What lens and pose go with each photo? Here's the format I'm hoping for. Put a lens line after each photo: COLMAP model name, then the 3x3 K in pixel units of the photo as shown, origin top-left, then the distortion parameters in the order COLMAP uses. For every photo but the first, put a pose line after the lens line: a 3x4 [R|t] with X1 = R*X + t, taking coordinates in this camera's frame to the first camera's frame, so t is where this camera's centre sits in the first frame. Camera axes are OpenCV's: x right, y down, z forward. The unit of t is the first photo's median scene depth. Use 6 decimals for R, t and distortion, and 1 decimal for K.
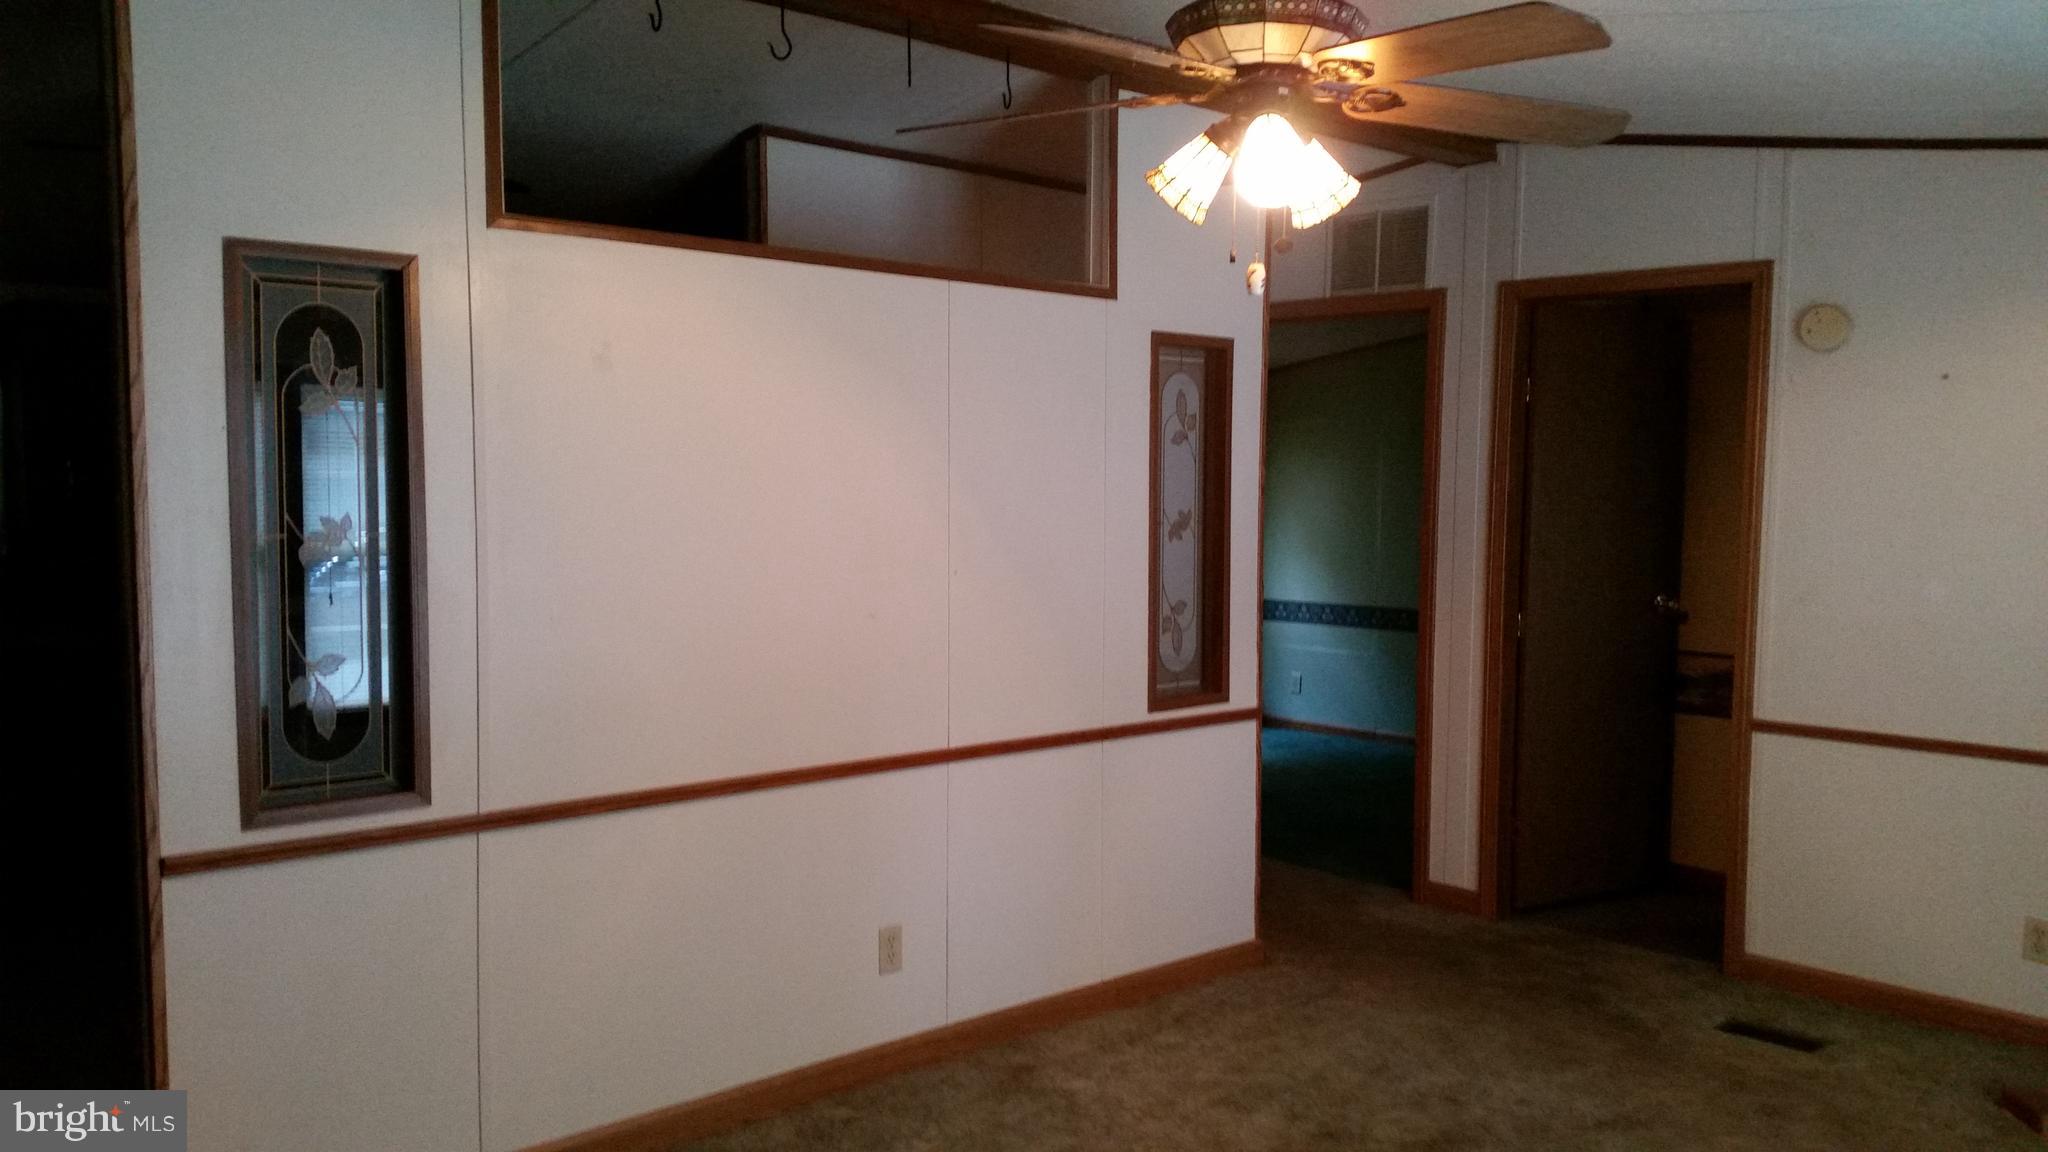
lens RADIAL K [[1662.0, 0, 1020.9], [0, 1662.0, 587.1], [0, 0, 1]] dist [0.127757, -0.222711]
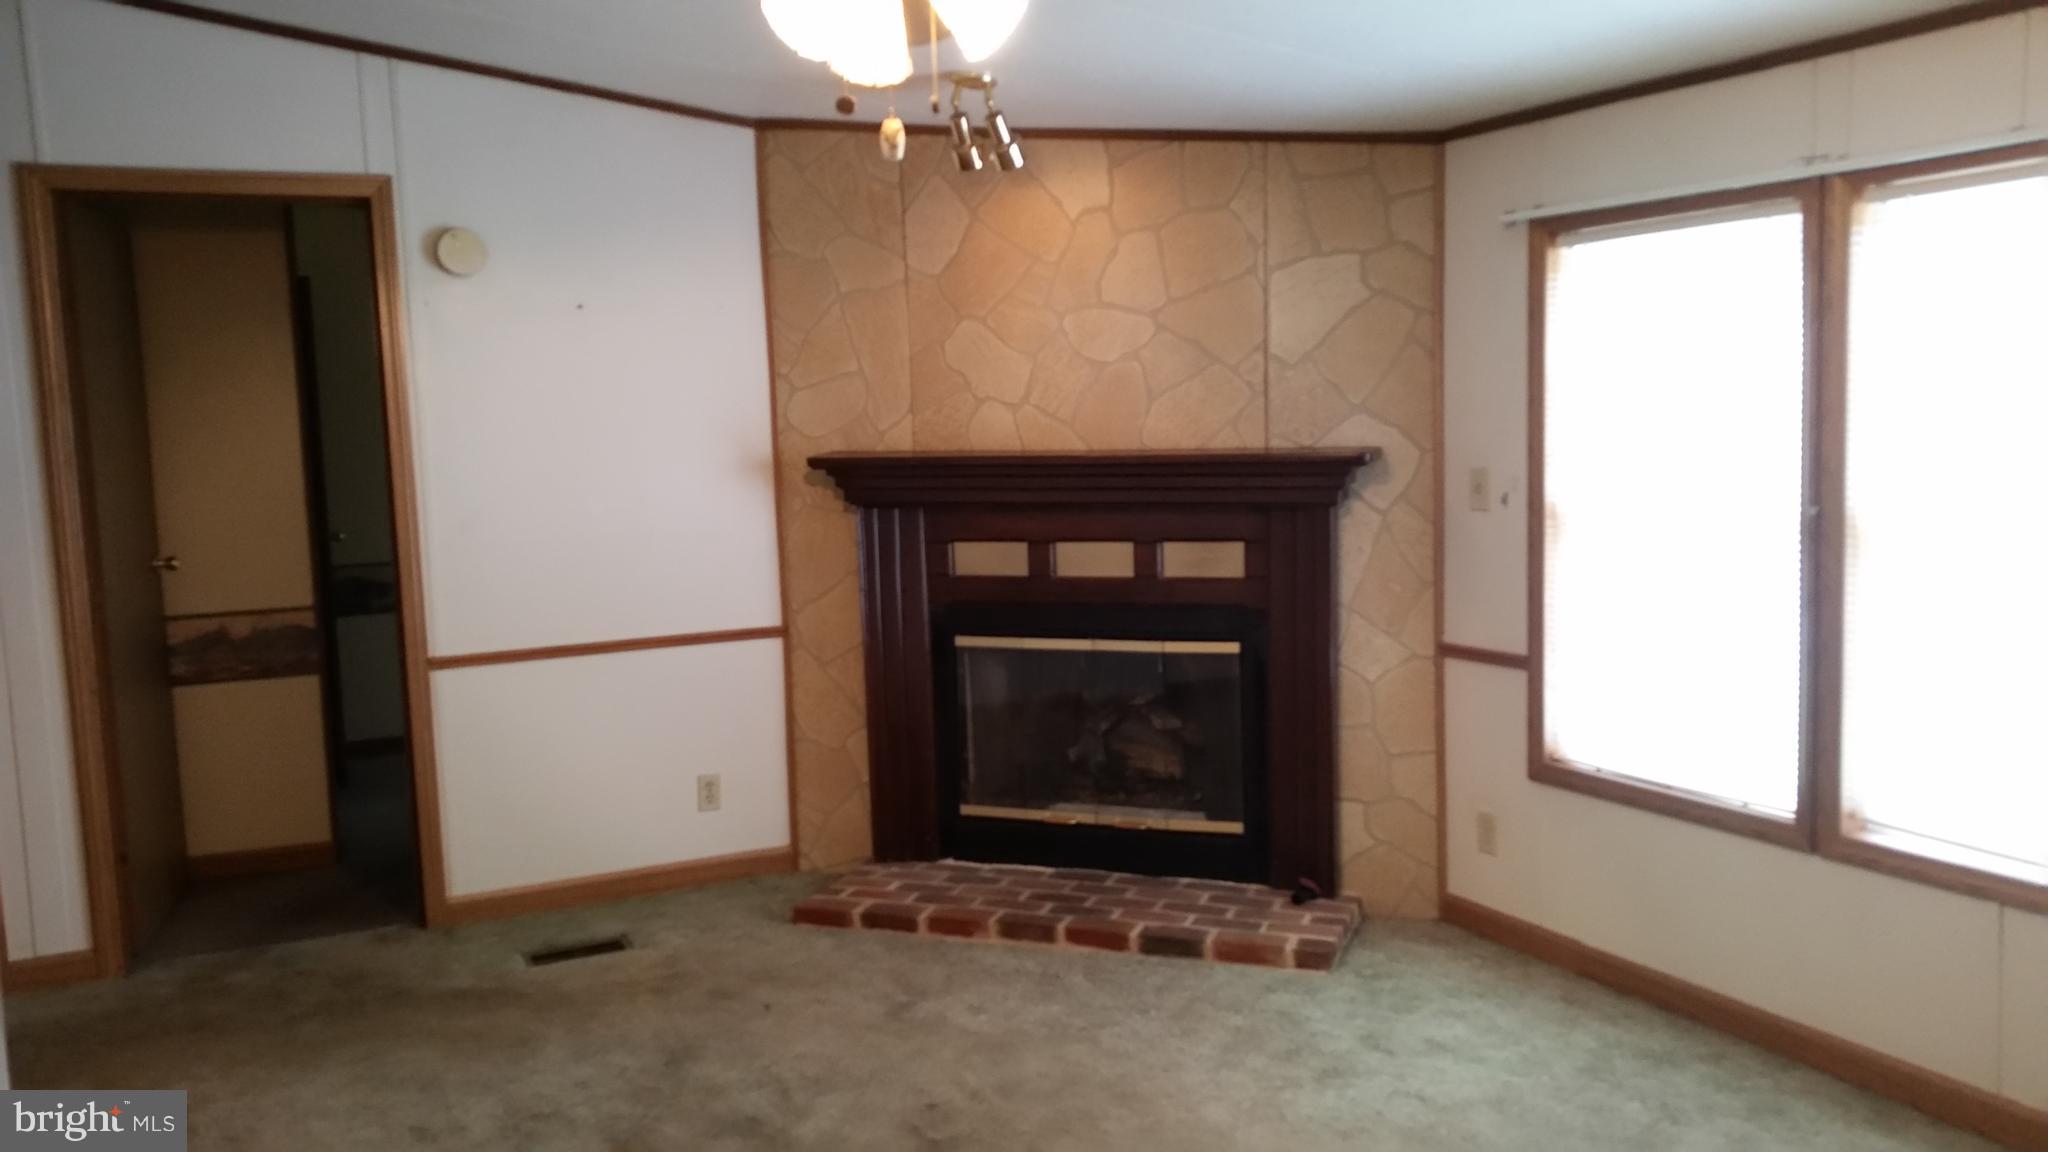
lens RADIAL K [[1662.0, 0, 1020.9], [0, 1662.0, 587.1], [0, 0, 1]] dist [0.127757, -0.222711]
pose [[0.296296, -0.125056, 0.946874, -0.378312], [0.102891, 0.989801, 0.098529, -0.022334], [-0.949538, 0.068231, 0.306141, 0.389562]]
